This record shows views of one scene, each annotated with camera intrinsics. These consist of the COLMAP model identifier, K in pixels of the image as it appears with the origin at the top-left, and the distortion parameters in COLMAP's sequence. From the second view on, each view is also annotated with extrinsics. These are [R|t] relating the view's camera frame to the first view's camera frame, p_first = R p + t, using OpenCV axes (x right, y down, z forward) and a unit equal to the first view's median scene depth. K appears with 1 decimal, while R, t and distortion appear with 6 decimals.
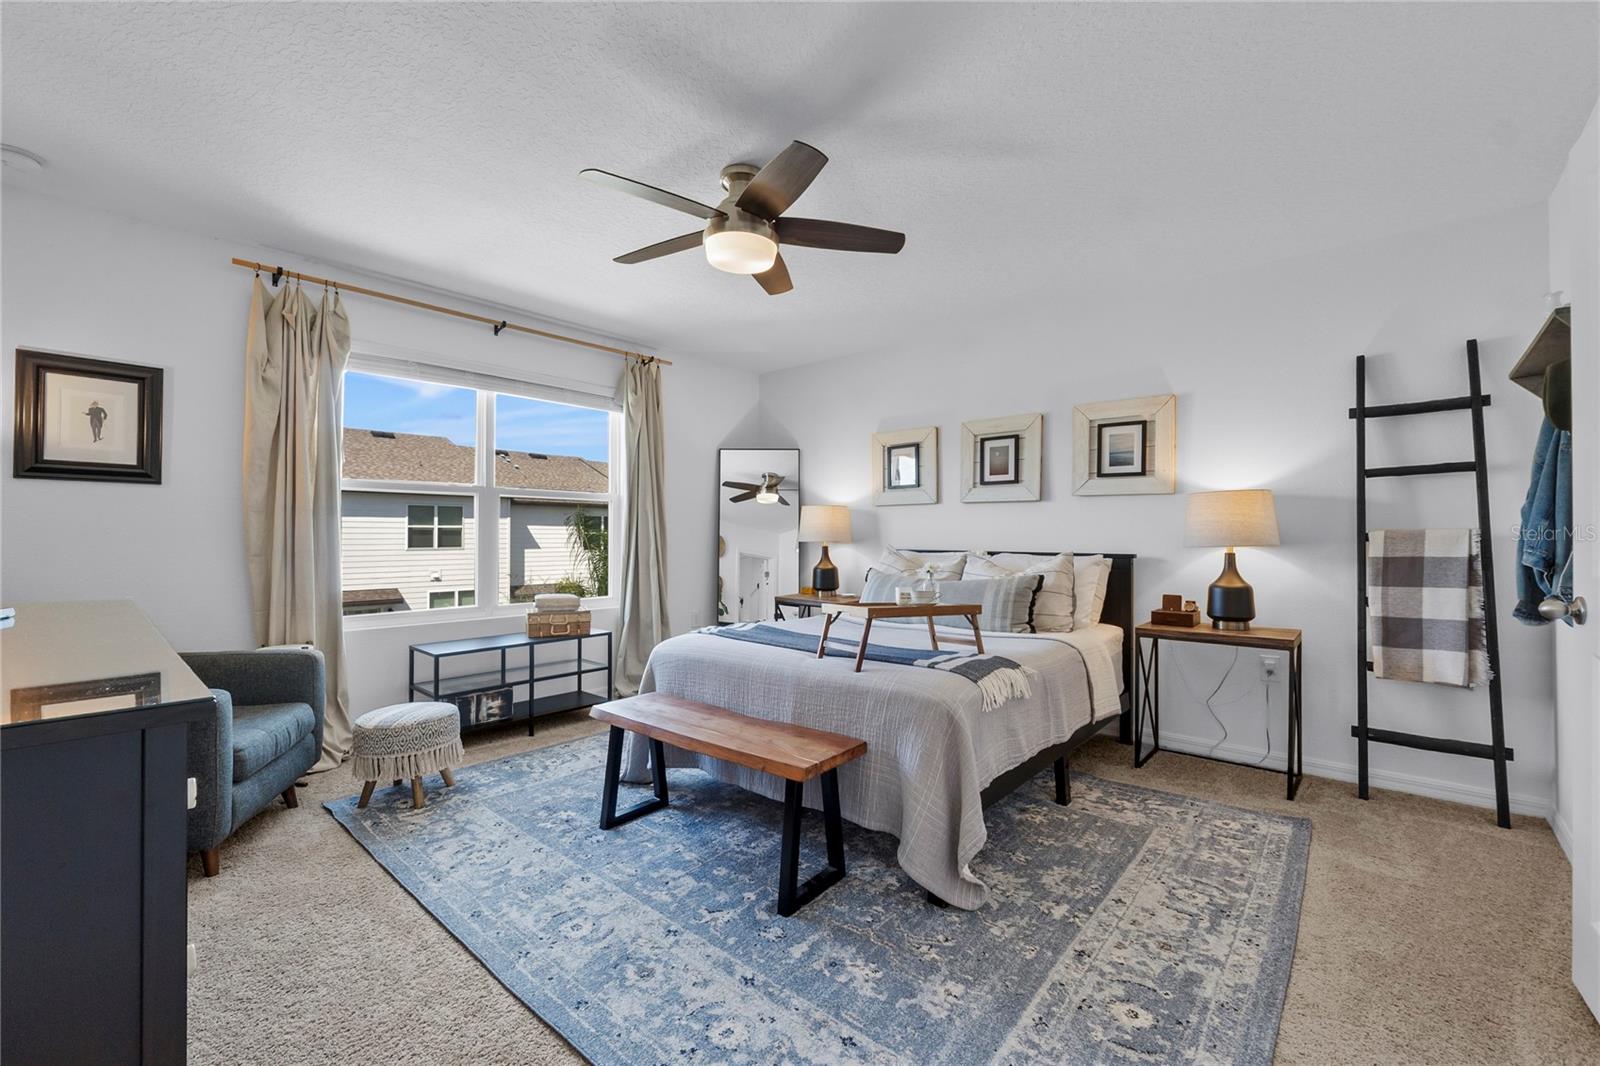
lens RADIAL K [[670.1, 0, 800.0], [0, 670.1, 533.0], [0, 0, 1]] dist [-0.003332, -0.000359]
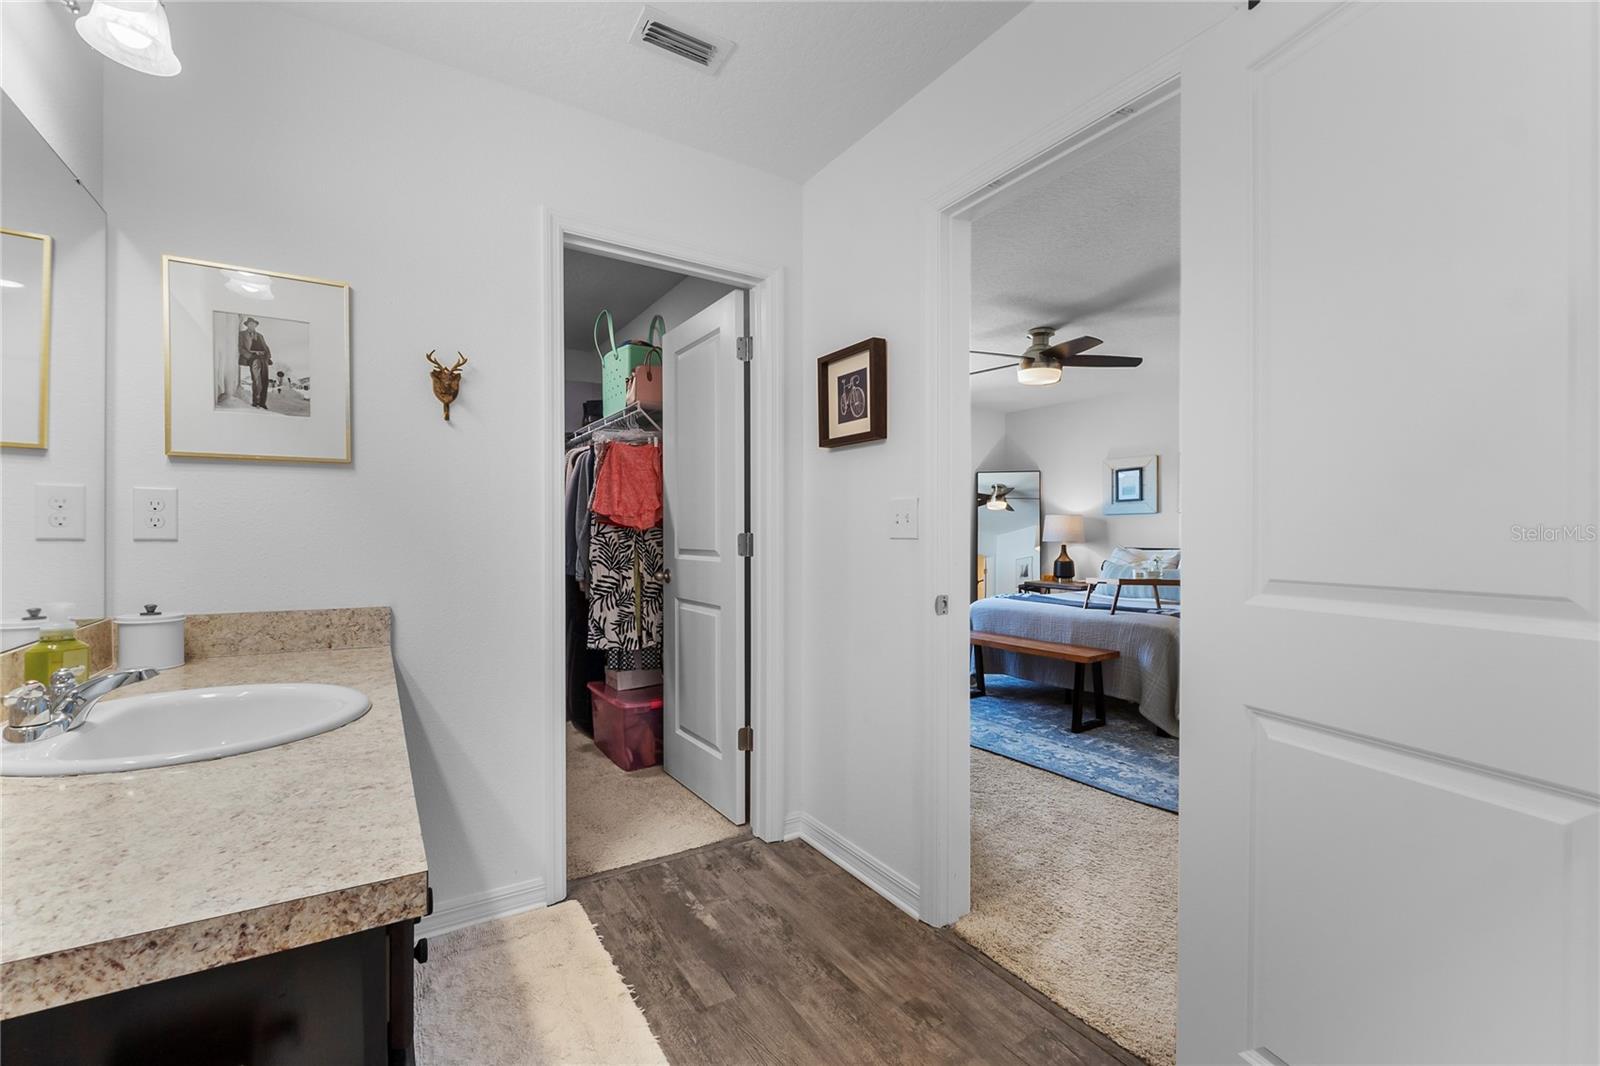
lens RADIAL K [[673.3, 0, 794.4], [0, 673.3, 540.3], [0, 0, 1]] dist [-0.003981, -0.000361]
pose [[0.961170, 0.002738, -0.275942, -0.184805], [0.000242, 0.999942, 0.010763, -0.007025], [0.275955, -0.010412, 0.961114, -0.748561]]
